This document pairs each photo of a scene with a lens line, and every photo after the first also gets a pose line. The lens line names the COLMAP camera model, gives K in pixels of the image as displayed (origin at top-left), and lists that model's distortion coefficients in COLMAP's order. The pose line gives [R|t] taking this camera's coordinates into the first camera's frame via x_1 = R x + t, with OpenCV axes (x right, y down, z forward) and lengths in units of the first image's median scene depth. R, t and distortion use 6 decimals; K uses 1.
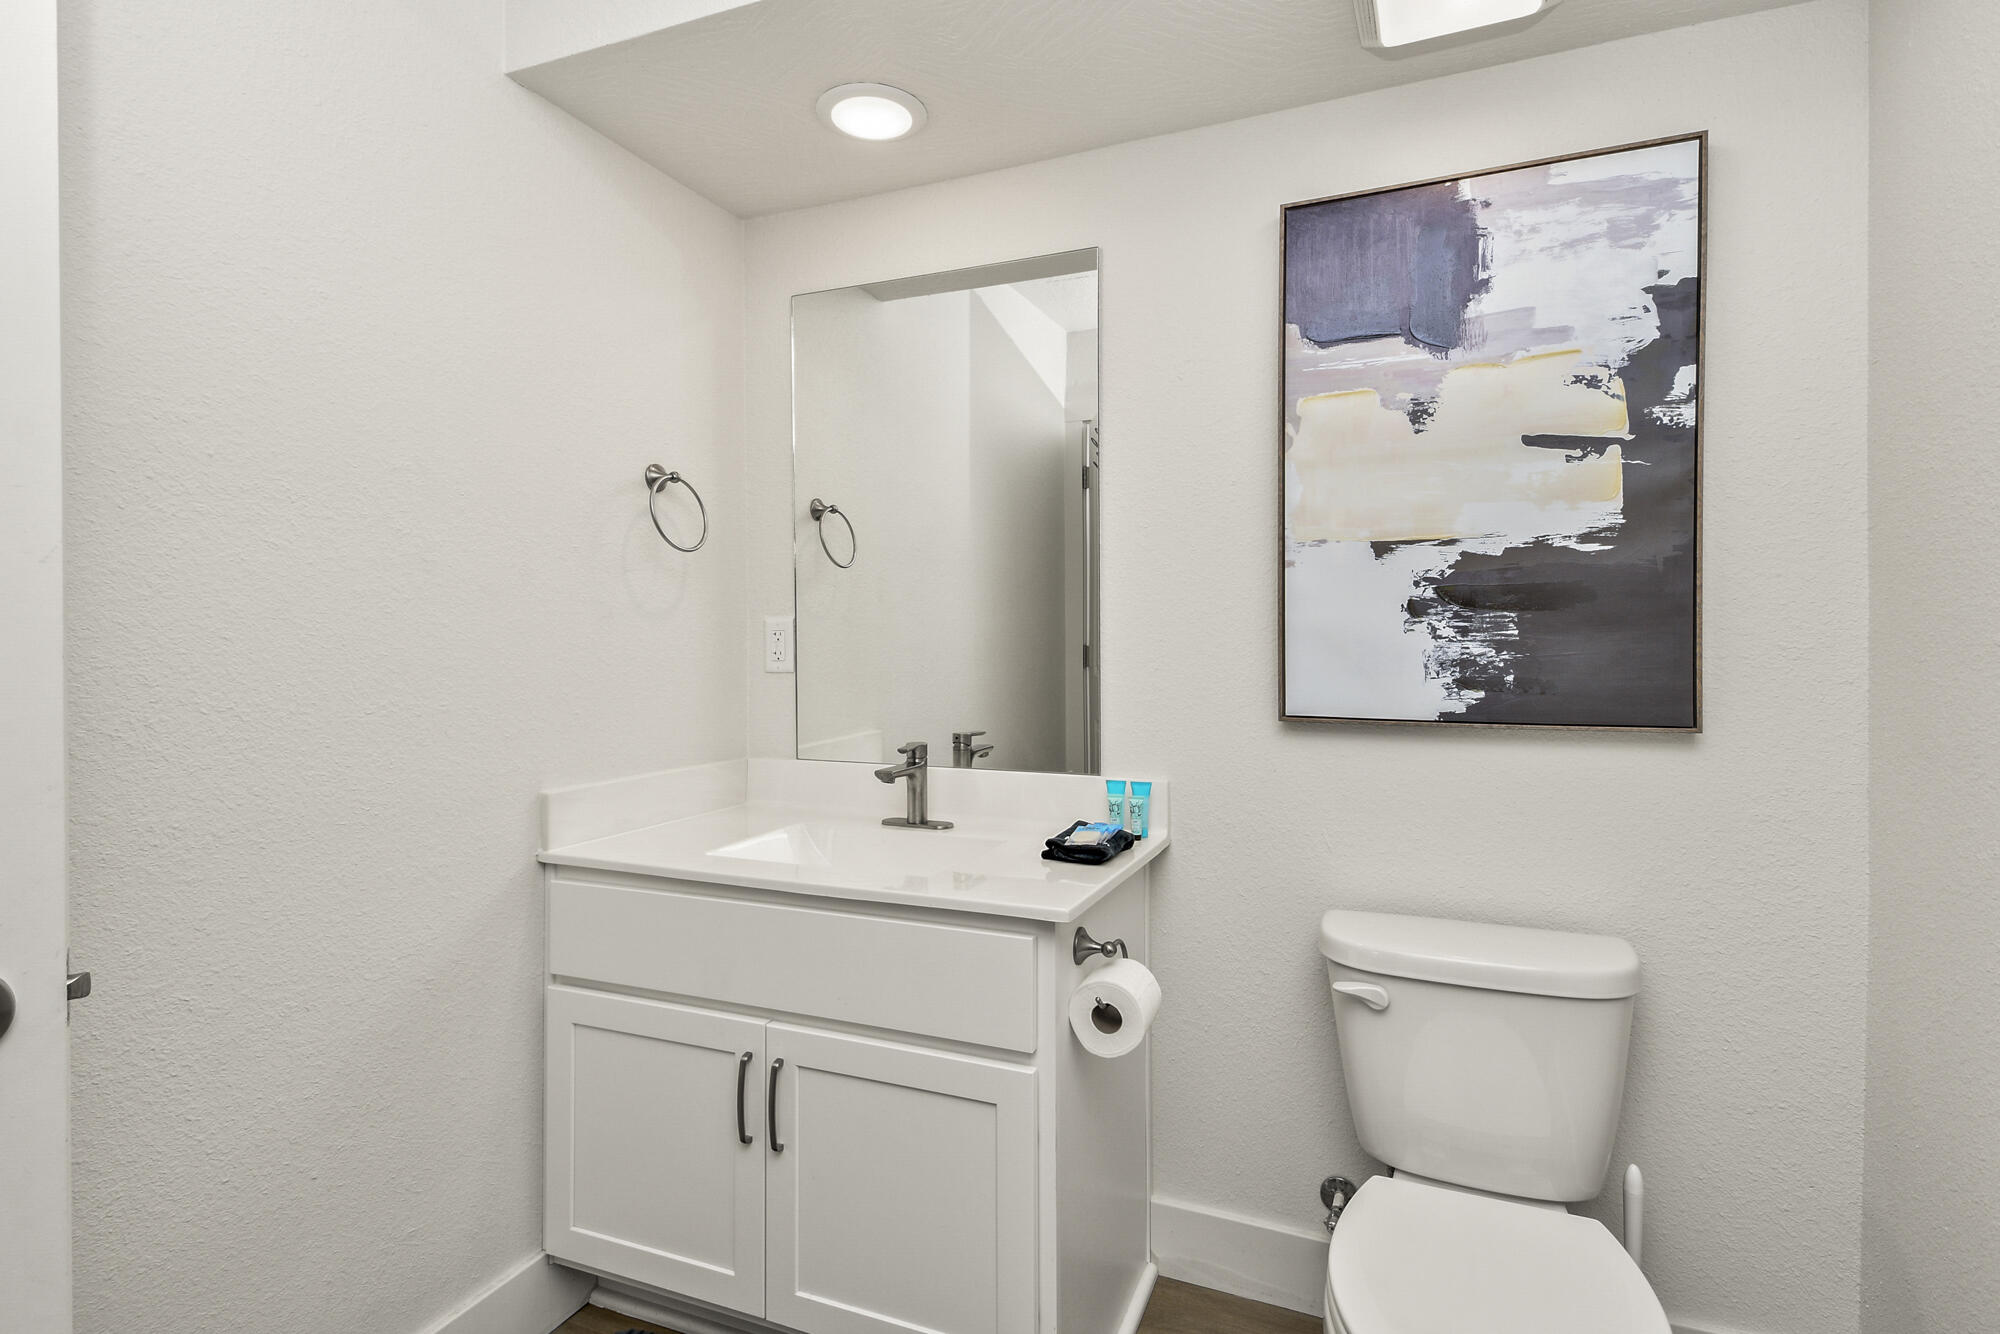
lens RADIAL K [[978.5, 0, 1001.9], [0, 978.5, 652.3], [0, 0, 1]] dist [0.002077, -0.001386]
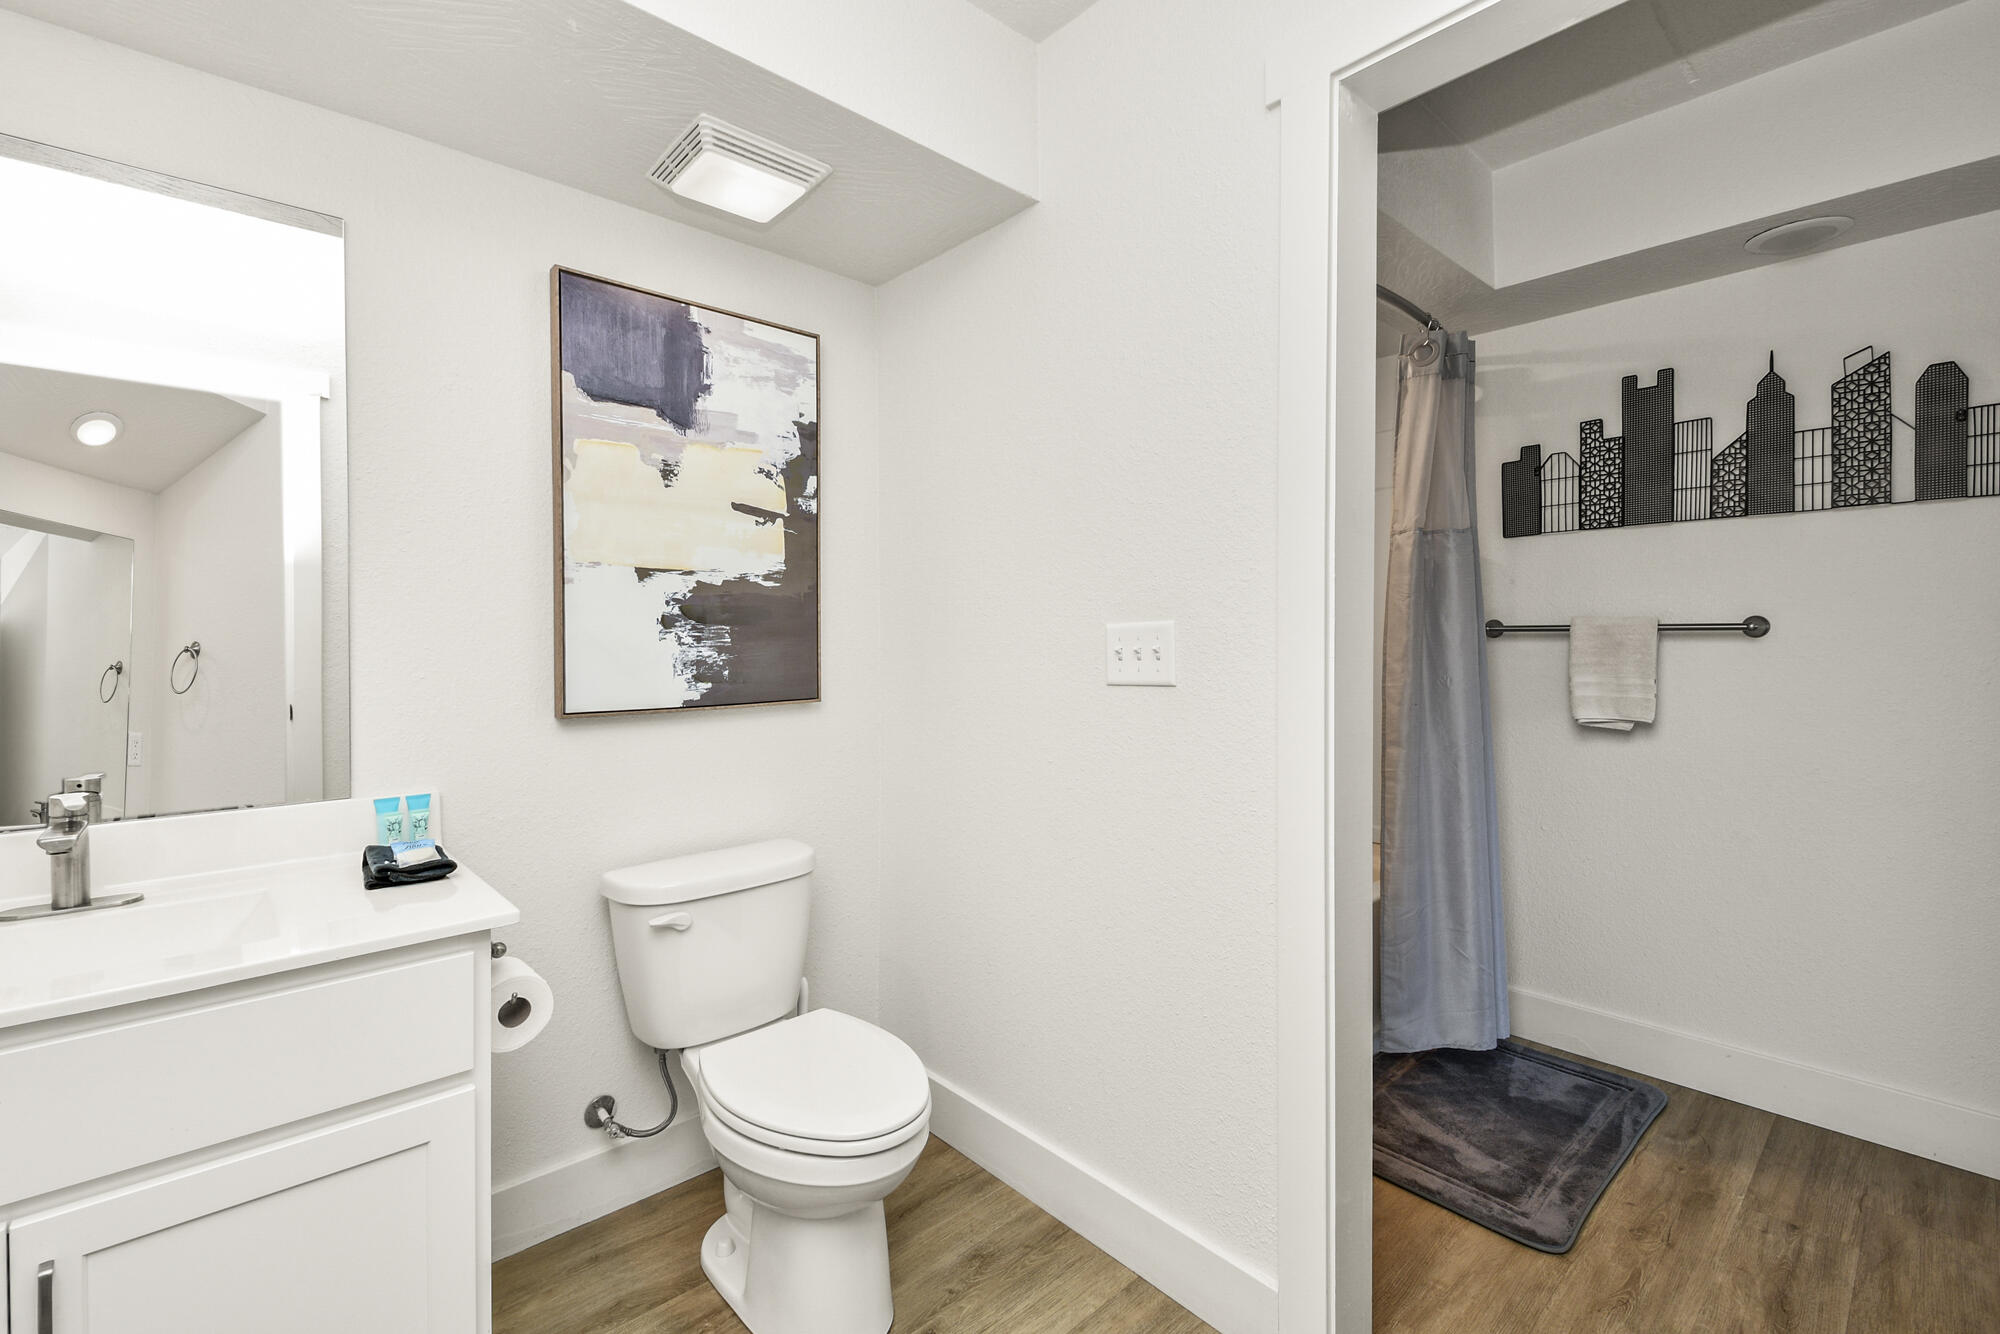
lens RADIAL K [[867.6, 0, 1000.1], [0, 867.6, 659.5], [0, 0, 1]] dist [-0.003843, -0.000626]
pose [[0.389976, -0.018814, 0.920633, -0.473604], [0.021736, 0.999701, 0.011223, 0.001940], [-0.920569, 0.015634, 0.390268, 0.147640]]
